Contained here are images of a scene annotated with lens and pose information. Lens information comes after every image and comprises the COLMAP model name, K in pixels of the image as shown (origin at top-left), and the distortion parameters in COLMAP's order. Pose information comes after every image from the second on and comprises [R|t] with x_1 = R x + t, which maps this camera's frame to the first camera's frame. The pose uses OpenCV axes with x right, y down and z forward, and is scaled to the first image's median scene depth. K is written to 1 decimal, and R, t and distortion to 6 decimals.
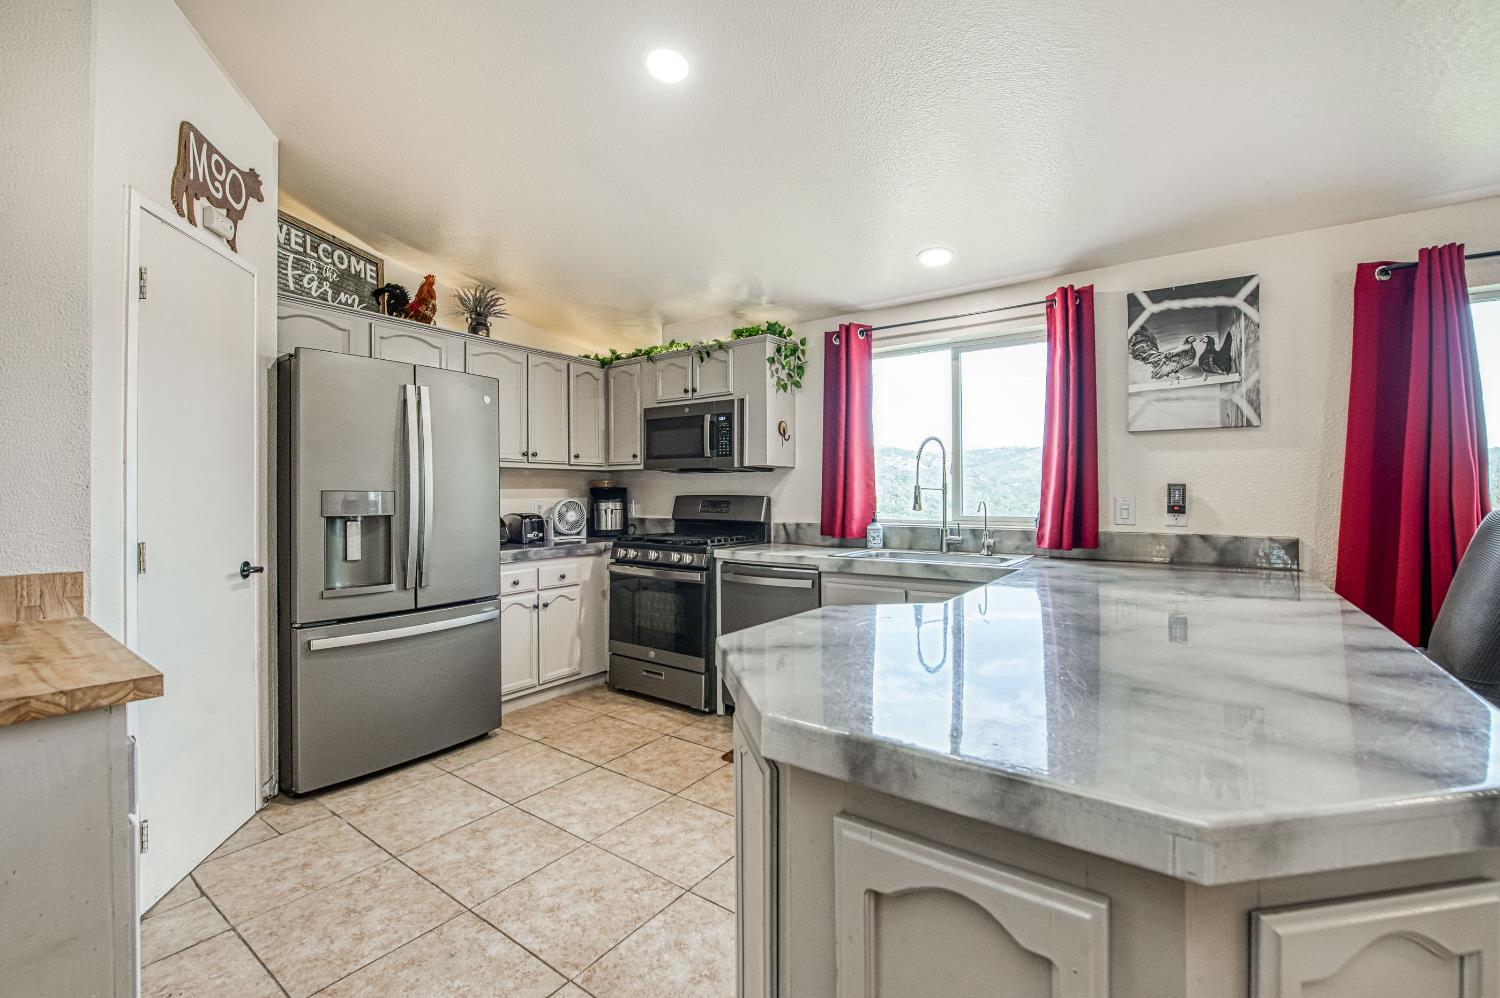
lens RADIAL K [[637.1, 0, 724.8], [0, 637.1, 487.2], [0, 0, 1]] dist [-0.018566, -0.003029]
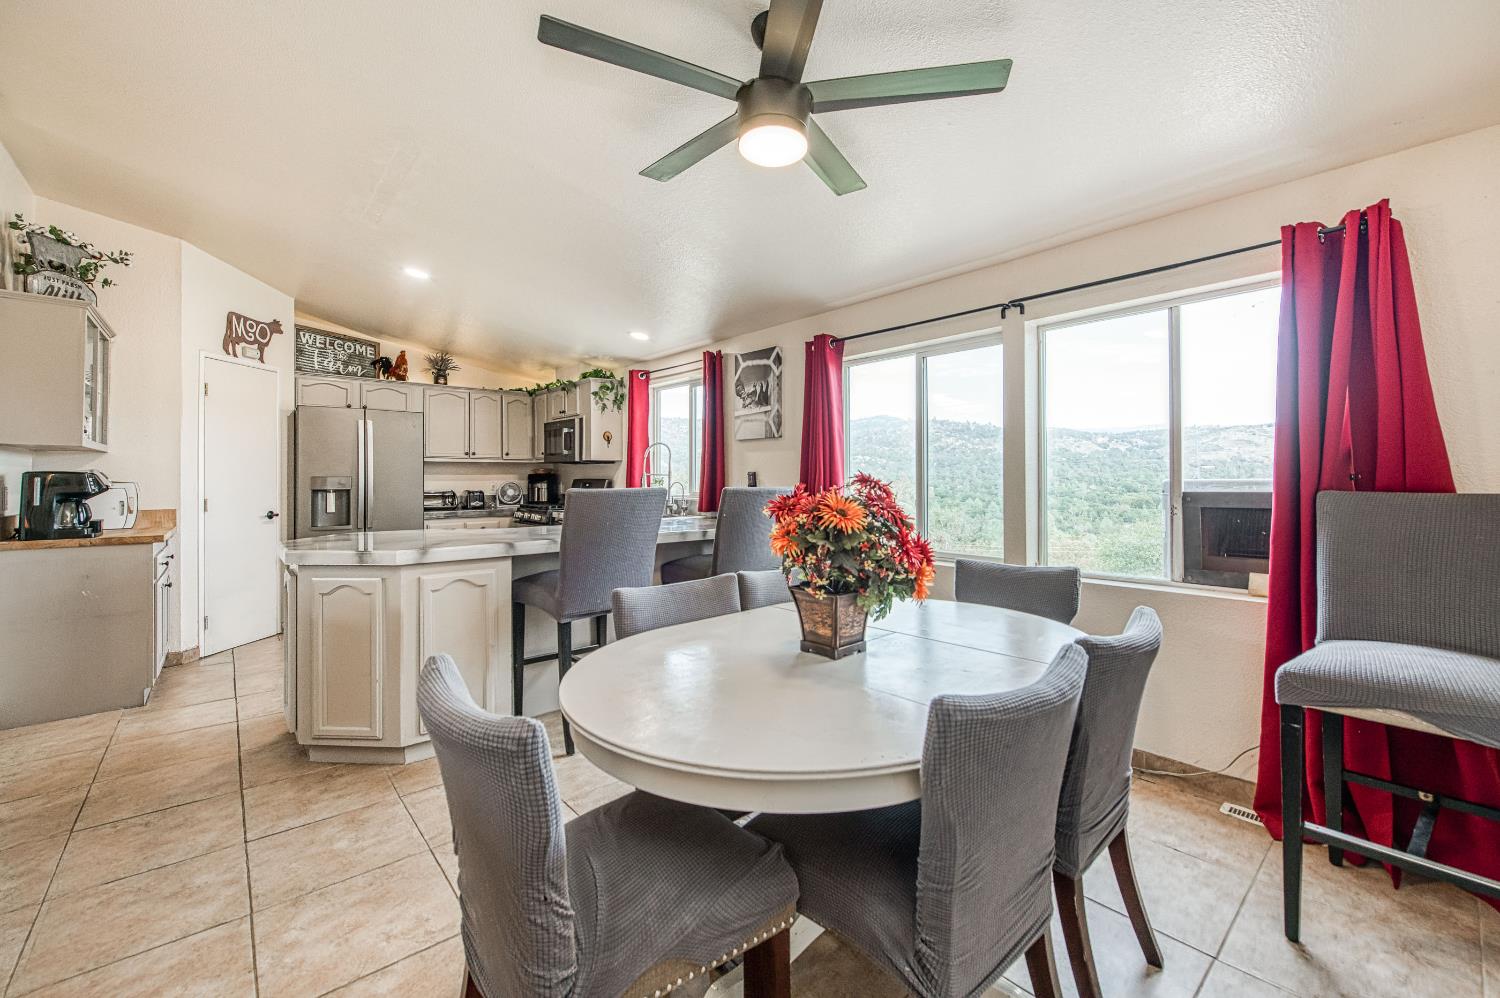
lens RADIAL K [[613.5, 0, 746.5], [0, 613.5, 470.9], [0, 0, 1]] dist [0.001220, 0.000018]
pose [[0.977841, -0.002519, -0.209333, 0.974247], [0.002717, 0.999996, 0.000660, -0.008982], [0.209330, -0.001214, 0.977844, -0.531973]]
